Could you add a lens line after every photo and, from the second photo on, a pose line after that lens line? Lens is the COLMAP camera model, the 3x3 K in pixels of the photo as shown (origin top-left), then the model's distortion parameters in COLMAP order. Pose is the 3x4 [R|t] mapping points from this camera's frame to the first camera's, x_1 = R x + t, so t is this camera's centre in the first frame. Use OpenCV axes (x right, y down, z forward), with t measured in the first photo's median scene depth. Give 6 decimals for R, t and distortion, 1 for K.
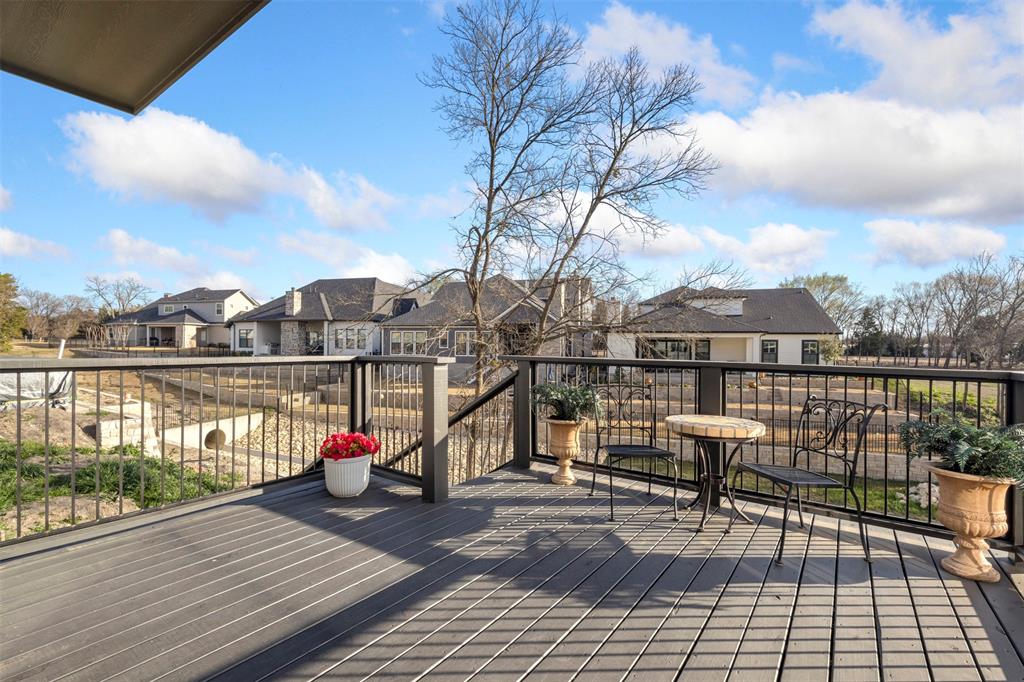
lens RADIAL K [[467.7, 0, 512.0], [0, 467.7, 341.0], [0, 0, 1]] dist [0.001089, 0.000243]
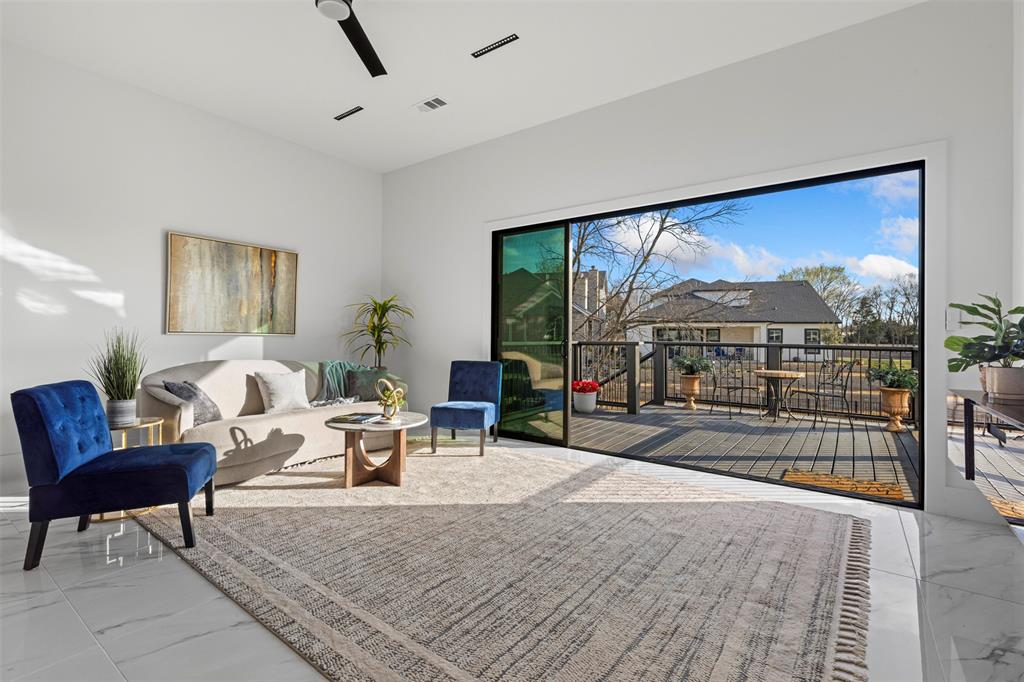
lens RADIAL K [[463.0, 0, 508.8], [0, 463.0, 319.4], [0, 0, 1]] dist [0.000144, 0.000037]
pose [[0.999968, 0.000981, -0.007989, -0.067301], [-0.001136, 0.999810, -0.019439, -0.001908], [0.007968, 0.019447, 0.999779, -0.095663]]
